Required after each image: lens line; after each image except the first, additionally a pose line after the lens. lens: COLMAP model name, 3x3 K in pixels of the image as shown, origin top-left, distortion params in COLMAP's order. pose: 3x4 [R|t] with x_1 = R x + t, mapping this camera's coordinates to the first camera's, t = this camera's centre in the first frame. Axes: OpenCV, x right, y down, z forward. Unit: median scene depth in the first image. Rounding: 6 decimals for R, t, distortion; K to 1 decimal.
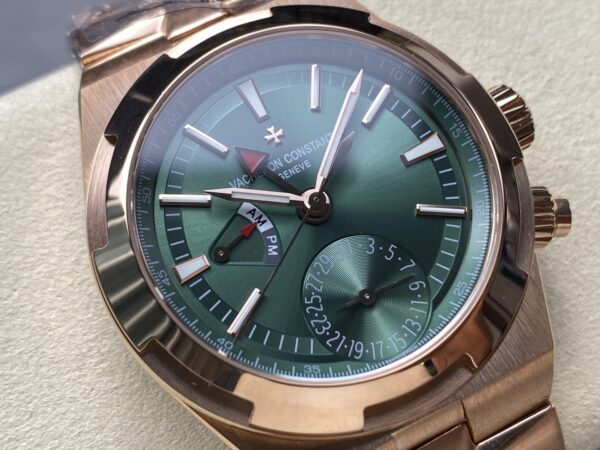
lens RADIAL K [[895.8, 0, 288.1], [0, 895.8, 224.2], [0, 0, 1]] dist [0.239317, -1.039140]
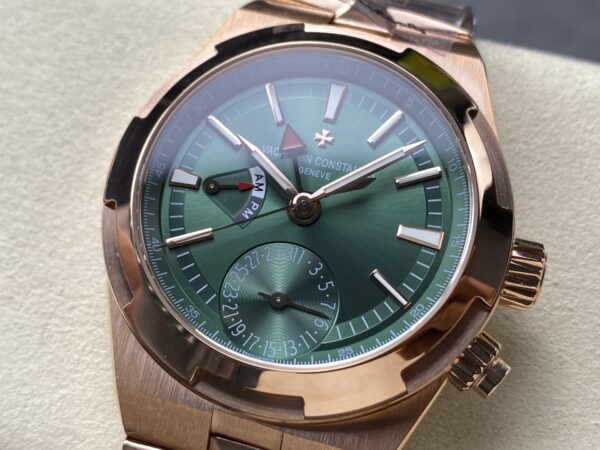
lens RADIAL K [[895.8, 0, 288.1], [0, 895.8, 224.2], [0, 0, 1]] dist [0.239317, -1.039140]
pose [[0.709312, 0.632691, -0.310772, 0.347534], [-0.635195, 0.764854, 0.107361, -0.104670], [0.305622, 0.121249, 0.944402, -0.029770]]
